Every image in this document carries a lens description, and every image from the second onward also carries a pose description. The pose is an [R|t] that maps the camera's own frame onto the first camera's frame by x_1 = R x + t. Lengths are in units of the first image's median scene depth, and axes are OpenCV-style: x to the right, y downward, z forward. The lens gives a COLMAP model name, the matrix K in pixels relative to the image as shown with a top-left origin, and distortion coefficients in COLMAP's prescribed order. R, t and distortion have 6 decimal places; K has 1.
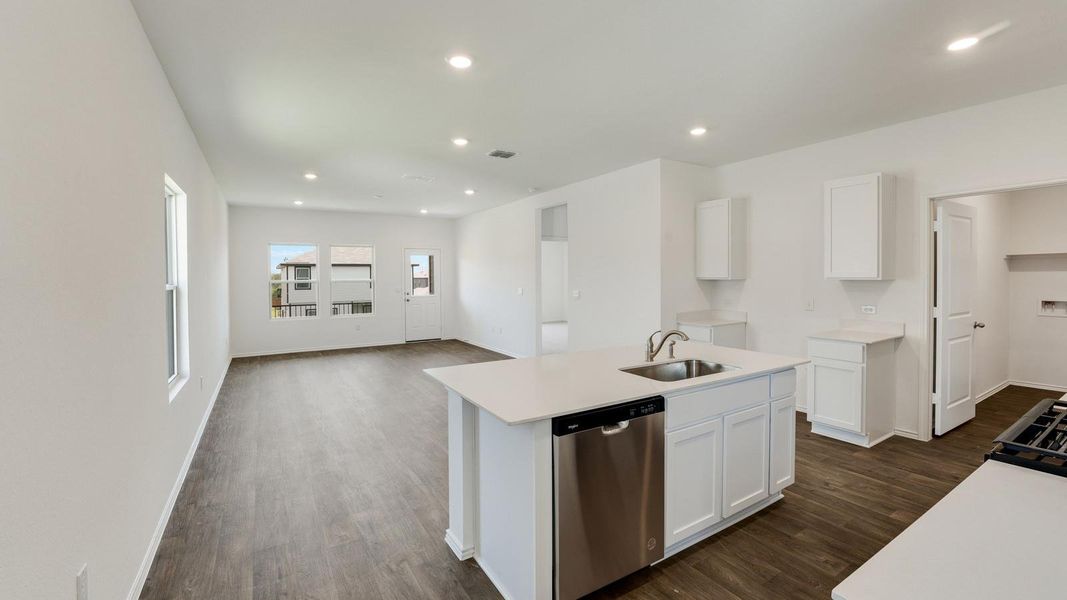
lens RADIAL K [[437.8, 0, 534.8], [0, 437.8, 282.6], [0, 0, 1]] dist [-0.021416, 0.000018]
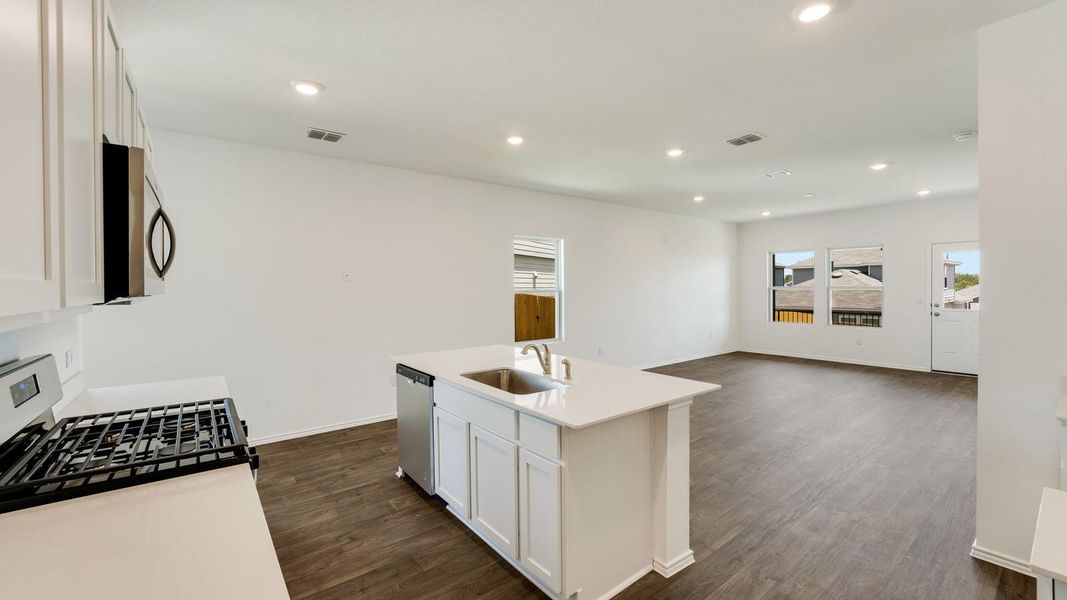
lens RADIAL K [[432.1, 0, 528.7], [0, 432.1, 297.5], [0, 0, 1]] dist [-0.020825, 0.000151]
pose [[0.098479, 0.032791, -0.994599, 0.493587], [-0.006287, 0.999458, 0.032329, -0.009765], [0.995119, 0.003070, 0.098632, 0.350623]]
